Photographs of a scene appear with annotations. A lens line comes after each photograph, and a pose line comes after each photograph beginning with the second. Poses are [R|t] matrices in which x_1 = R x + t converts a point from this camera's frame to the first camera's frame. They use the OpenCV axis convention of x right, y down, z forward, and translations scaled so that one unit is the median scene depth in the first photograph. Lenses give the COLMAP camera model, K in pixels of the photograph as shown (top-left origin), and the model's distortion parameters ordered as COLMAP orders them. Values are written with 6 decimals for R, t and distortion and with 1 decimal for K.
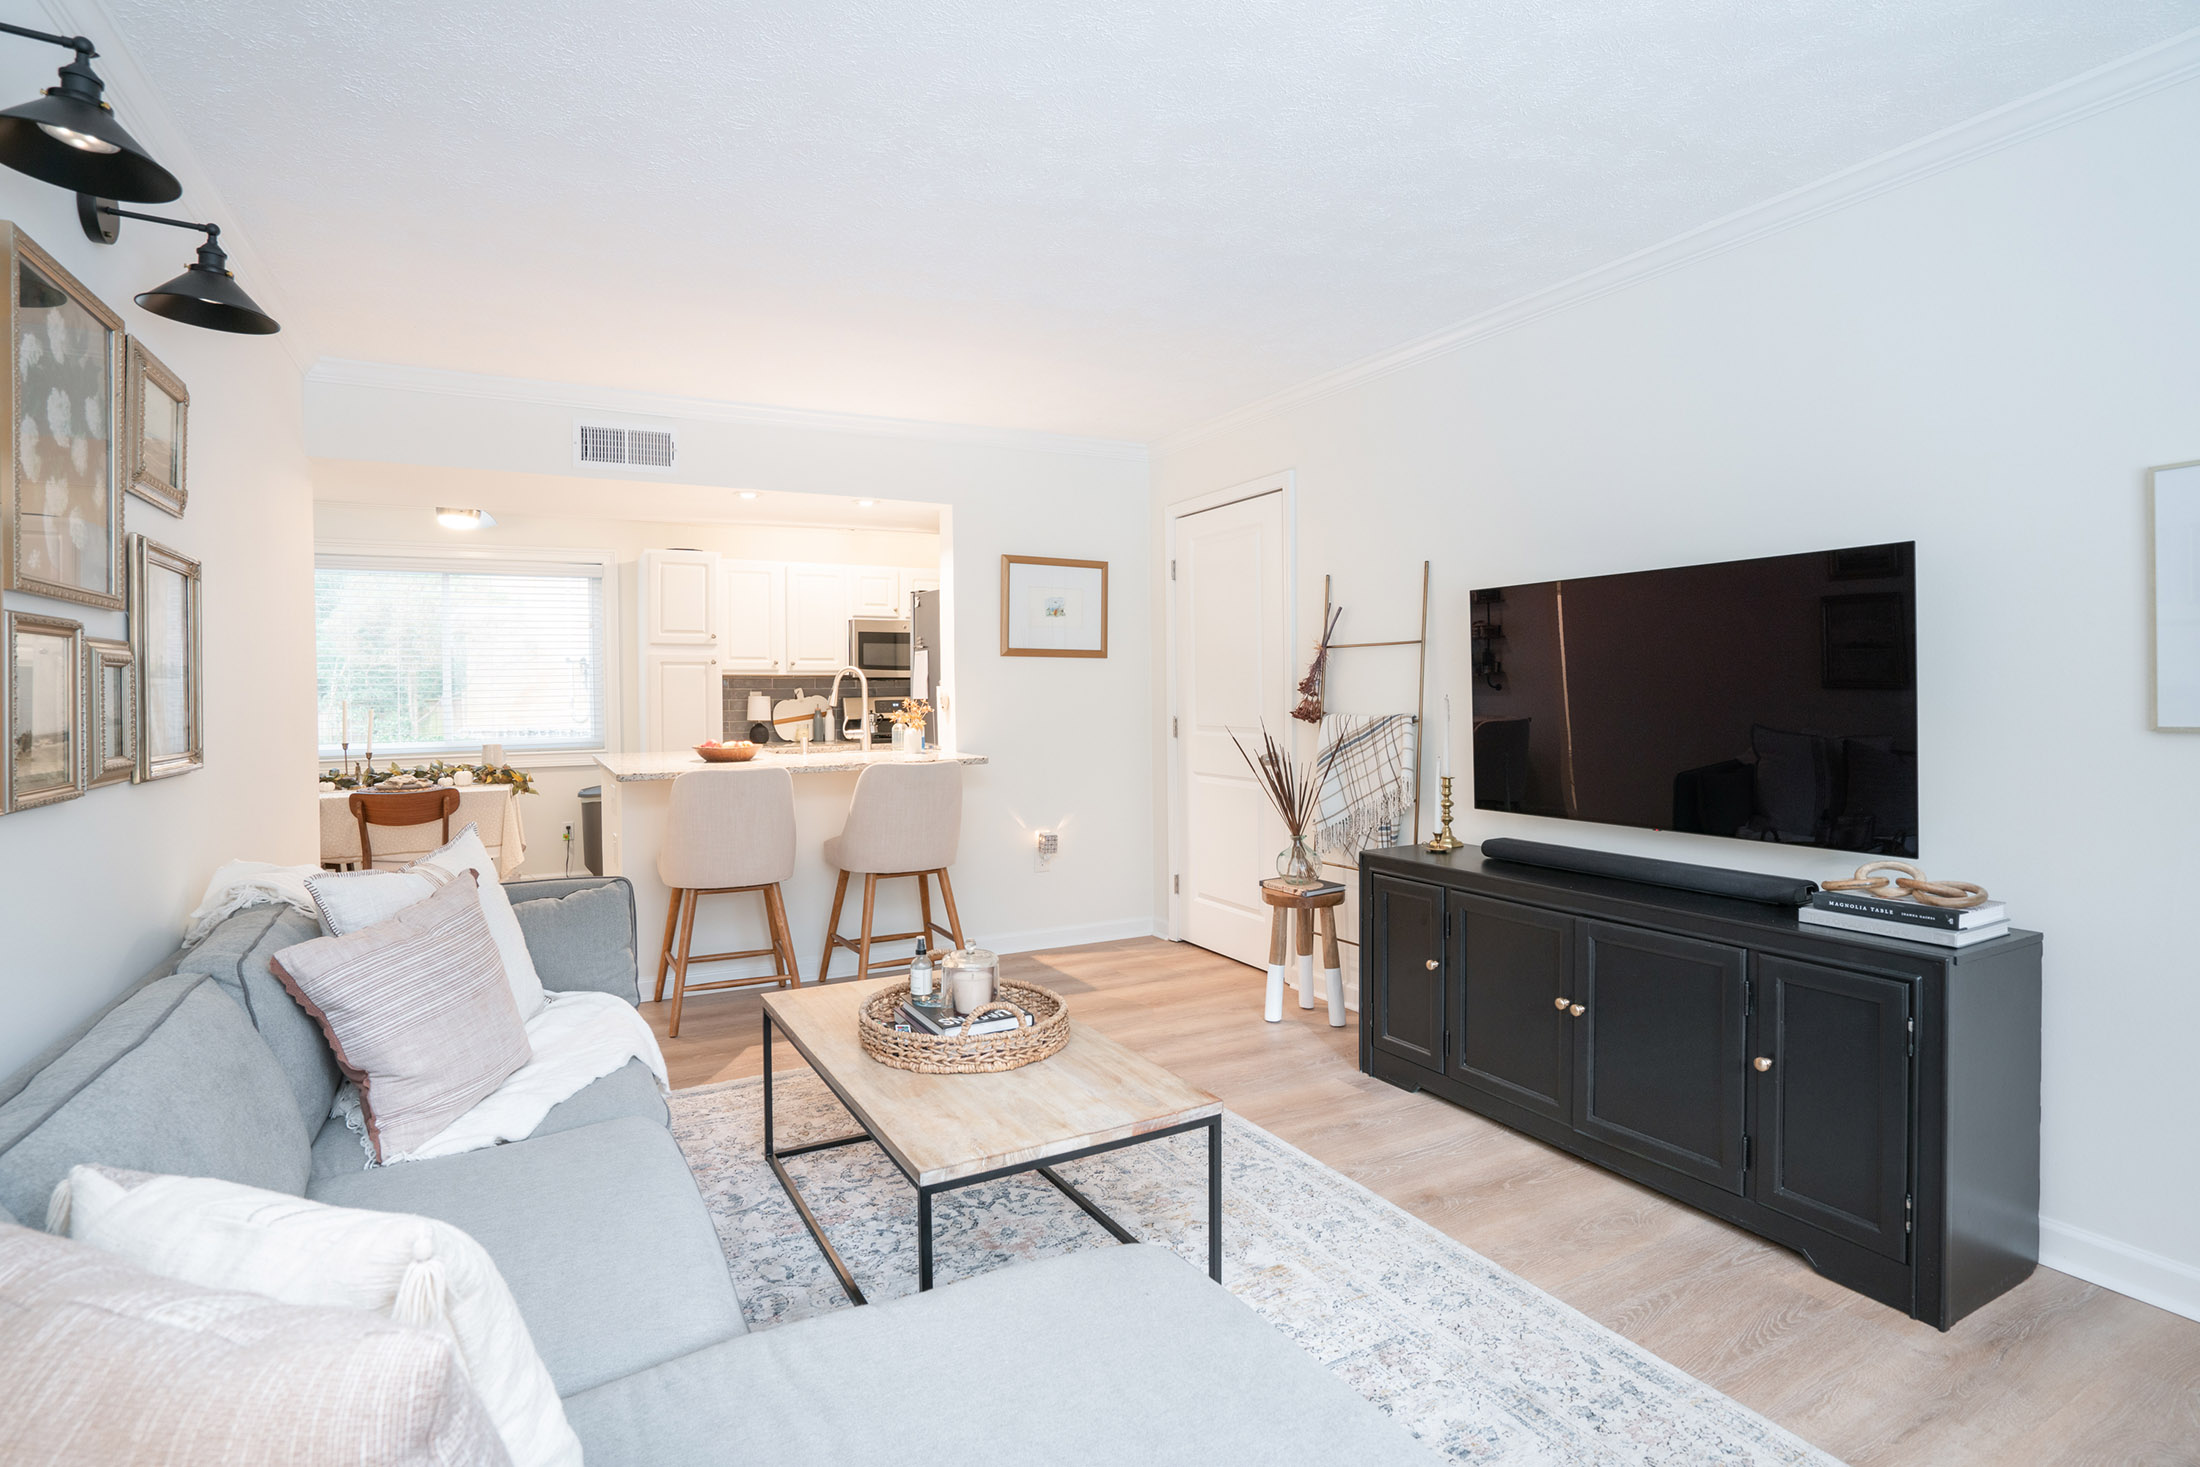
lens RADIAL K [[1059.4, 0, 1096.1], [0, 1059.4, 703.3], [0, 0, 1]] dist [-0.059743, 0.025927]
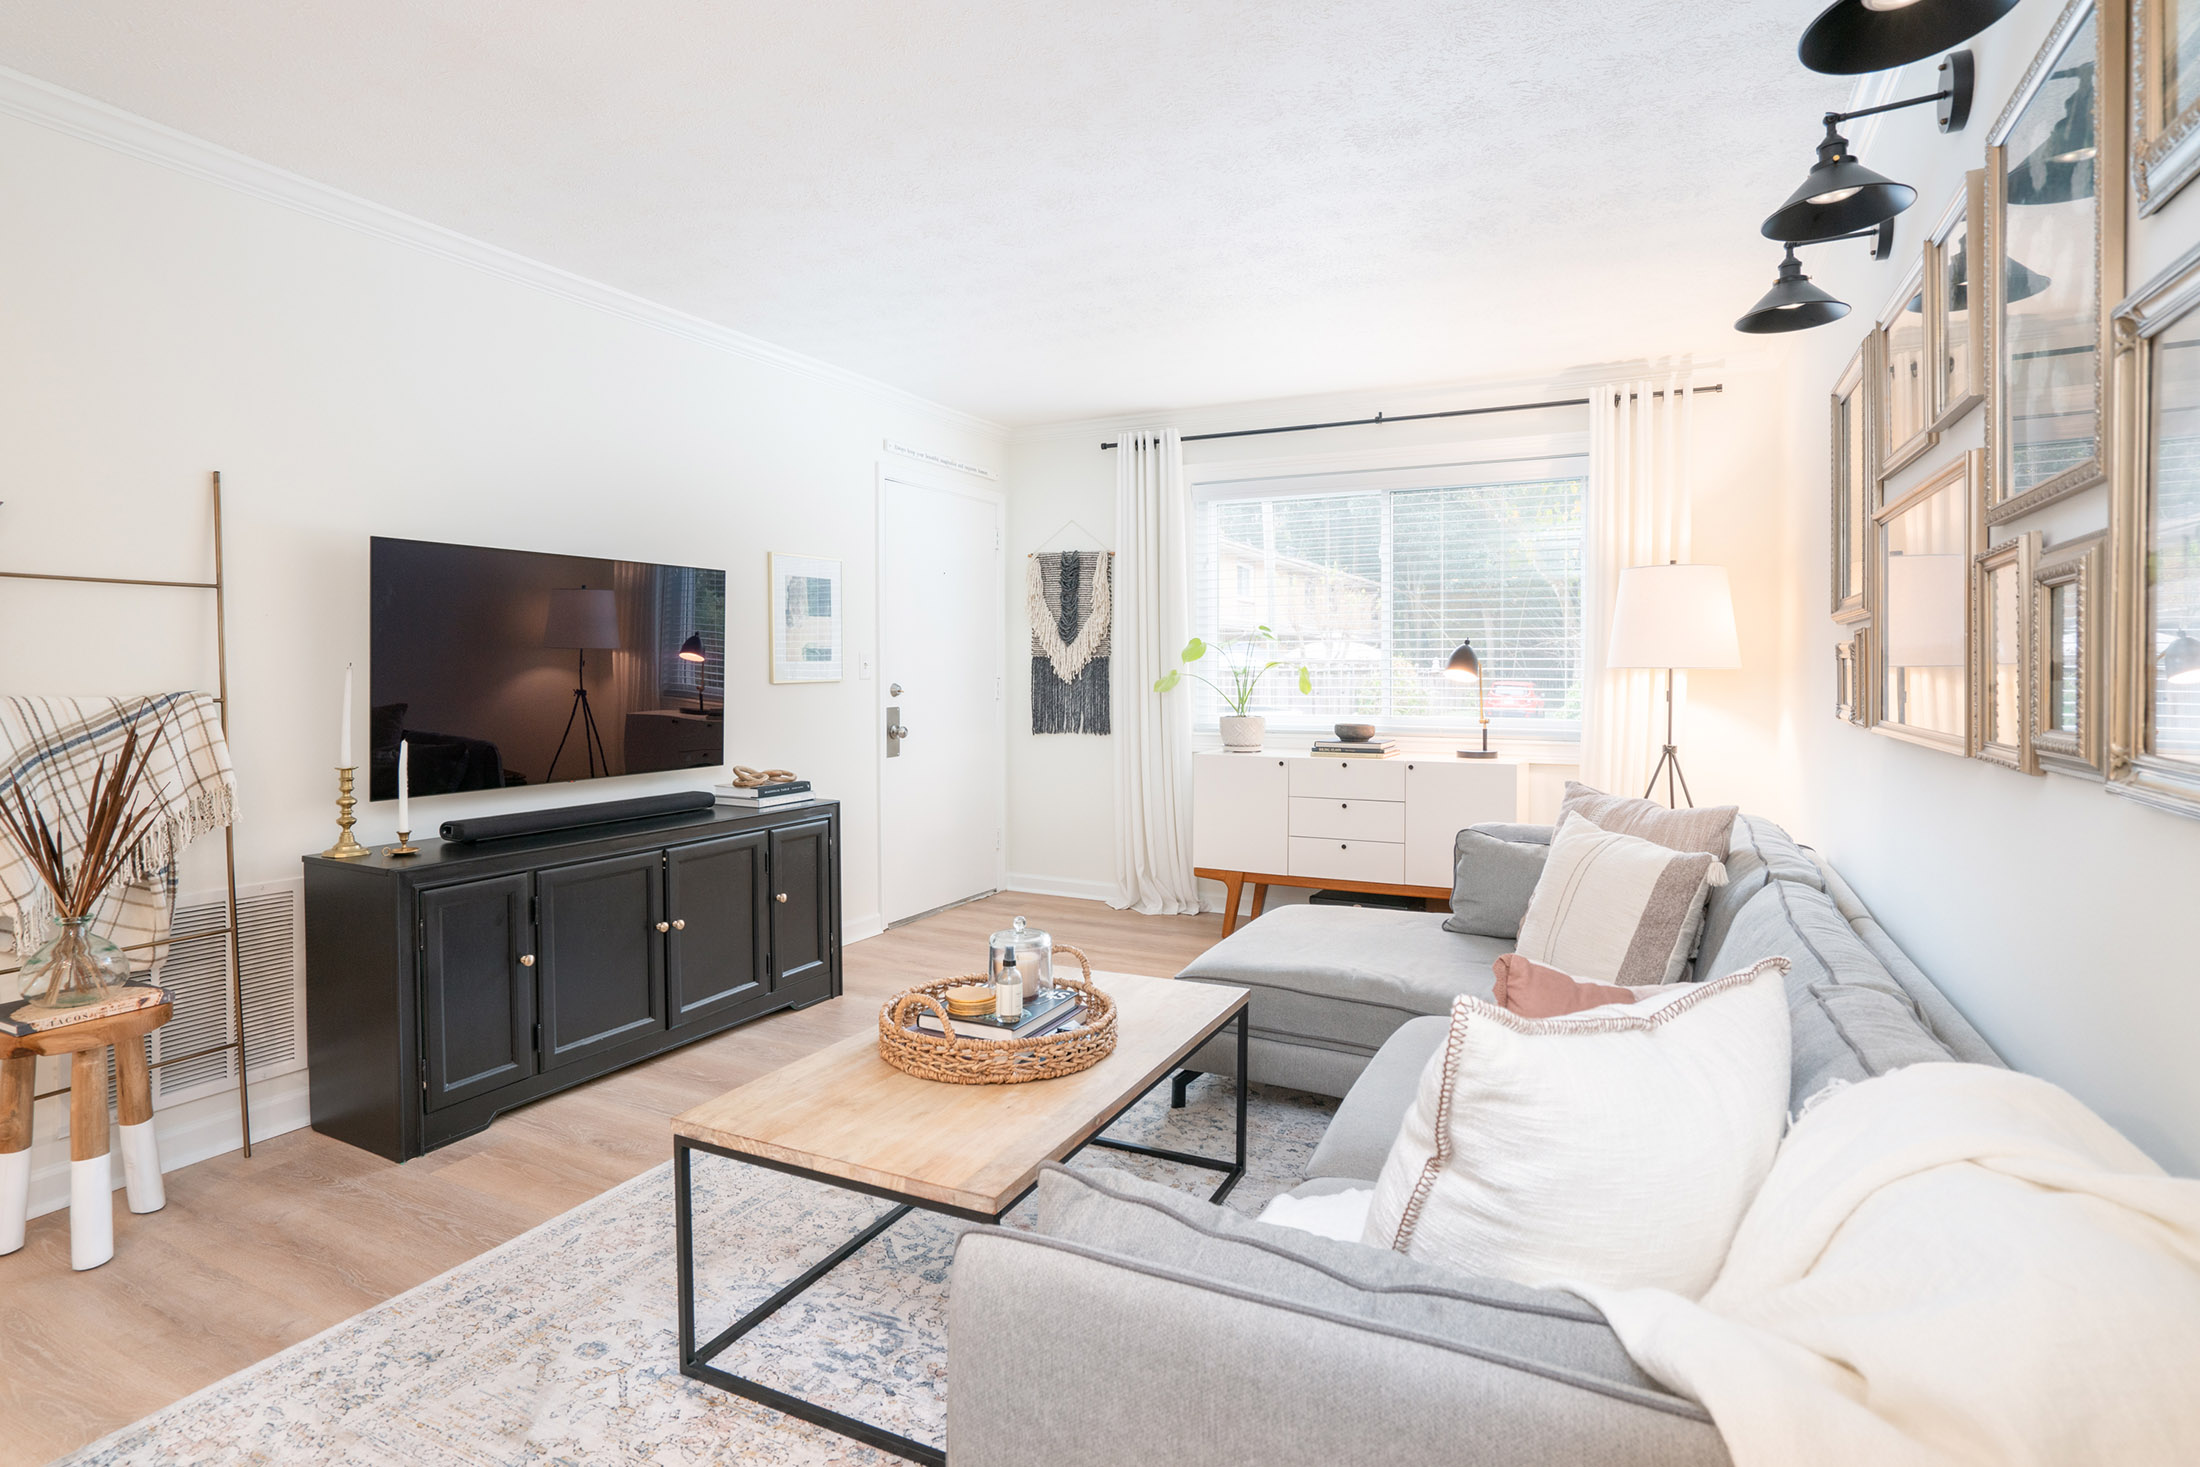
lens RADIAL K [[1032.0, 0, 1091.8], [0, 1032.0, 682.0], [0, 0, 1]] dist [-0.039996, 0.000102]
pose [[-0.542276, -0.003842, 0.840192, -0.558490], [0.015481, 0.999774, 0.014563, 0.003879], [-0.840058, 0.020904, -0.542094, 0.877491]]
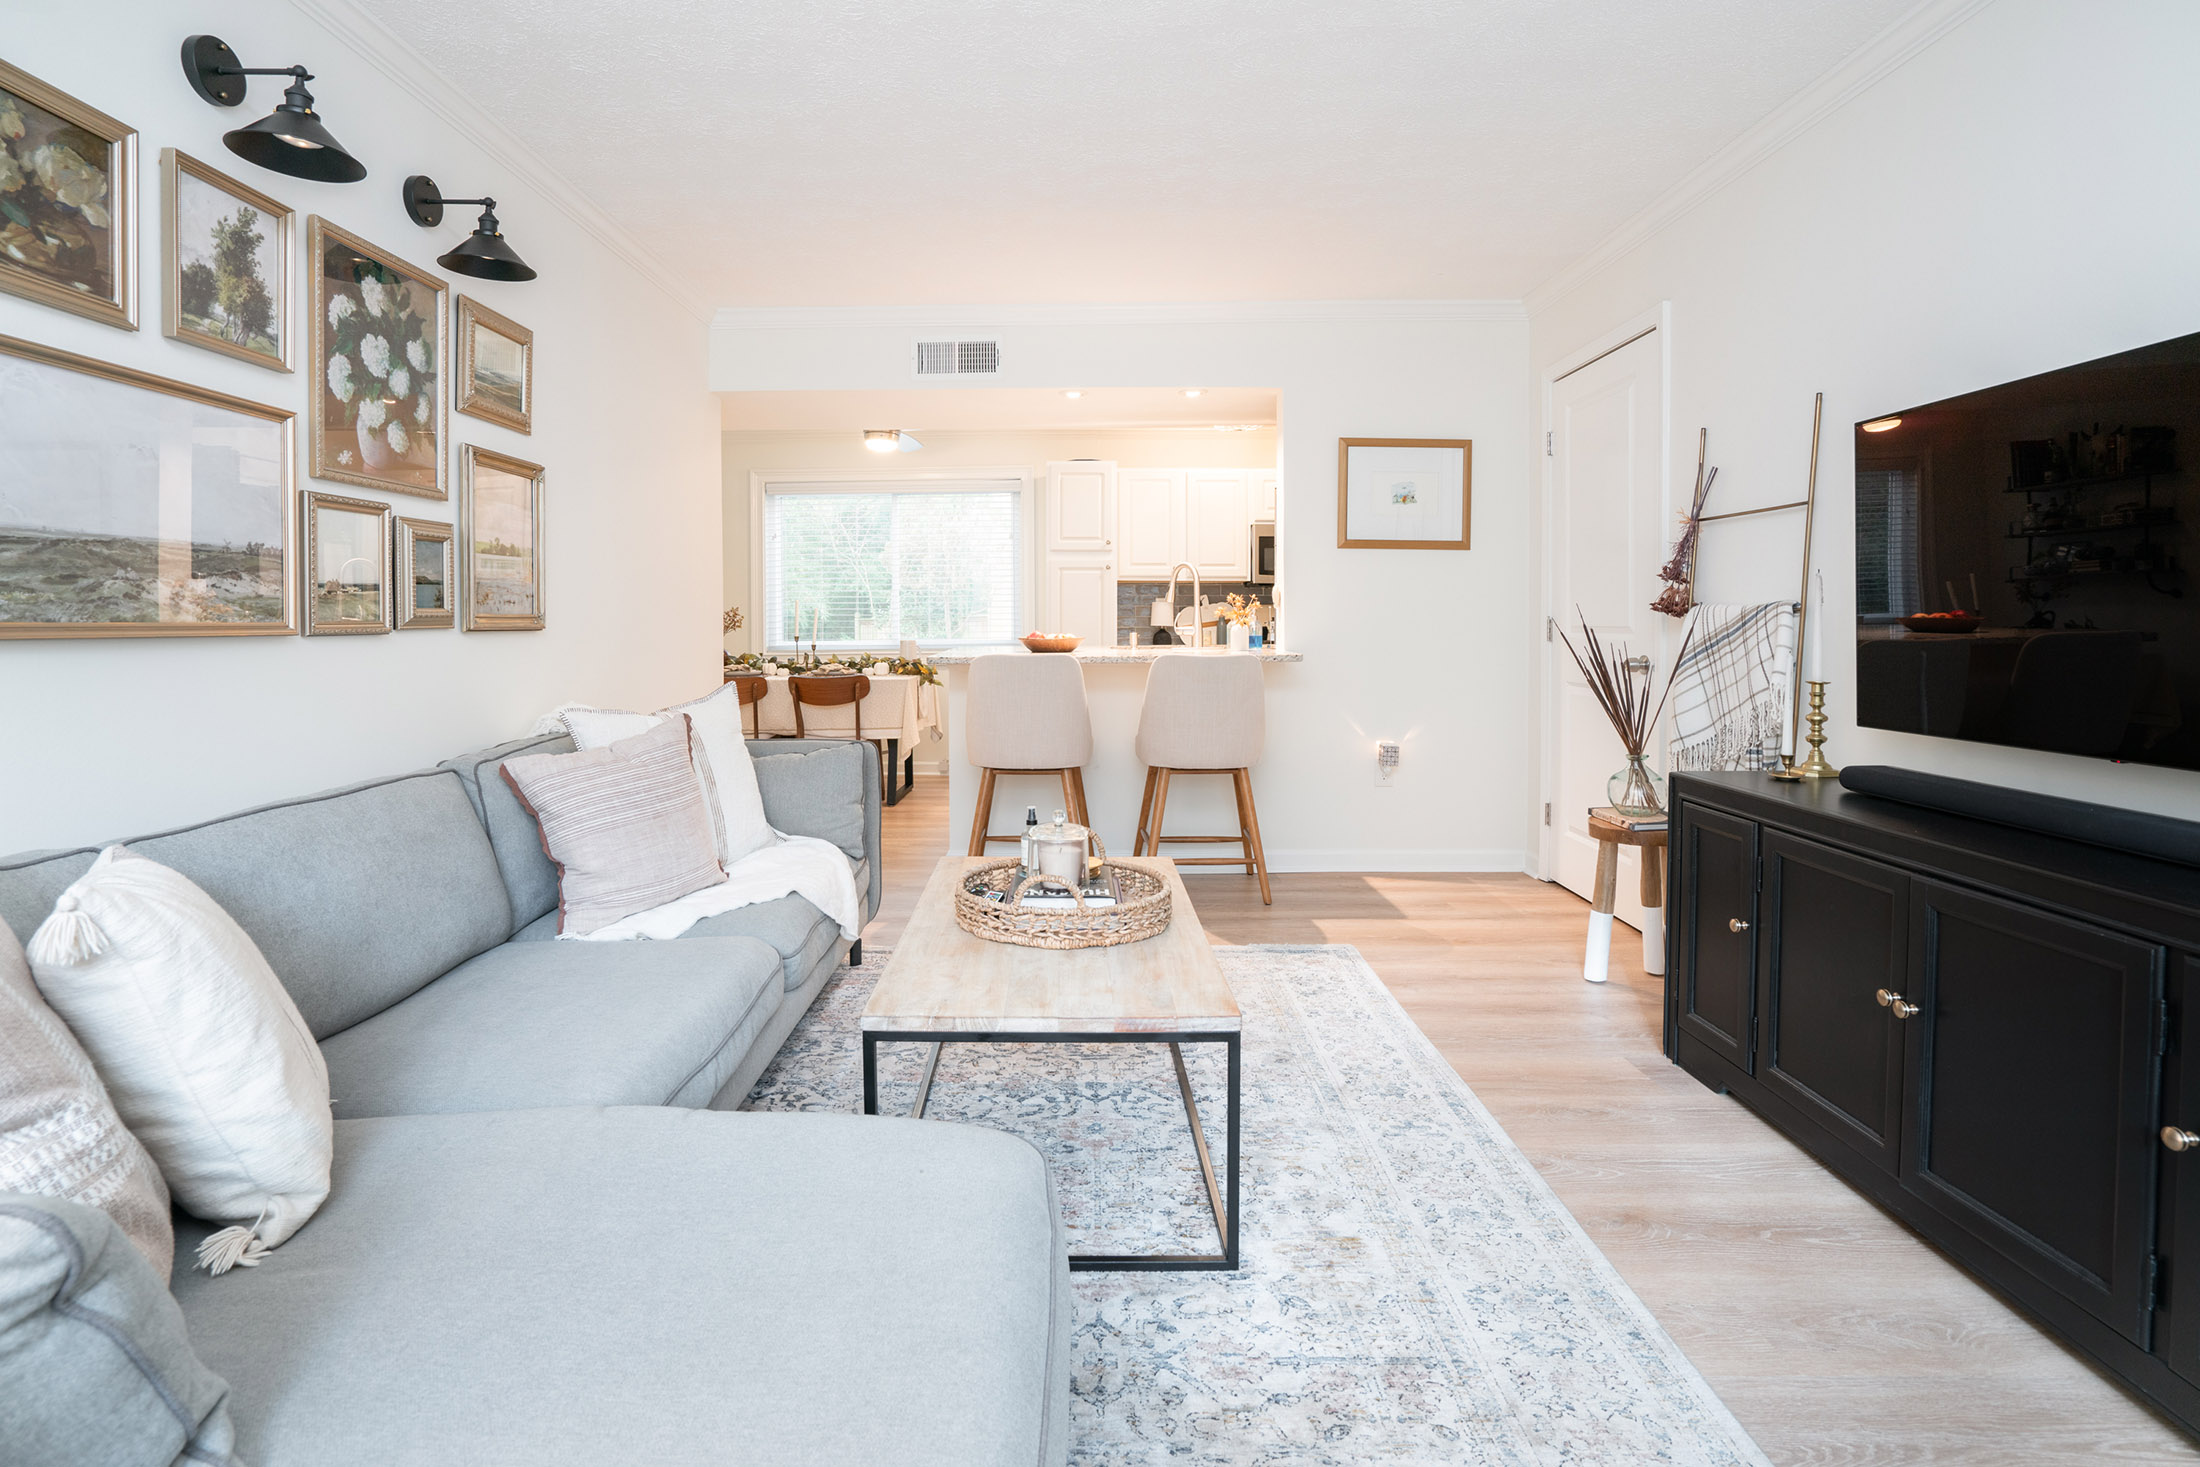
lens RADIAL K [[1080.0, 0, 1091.9], [0, 1080.0, 646.8], [0, 0, 1]] dist [-0.059234, 0.027140]
pose [[0.872724, 0.015967, -0.487952, 0.233990], [-0.009346, 0.999828, 0.016001, 0.035930], [0.488124, -0.009404, 0.872724, 0.101324]]
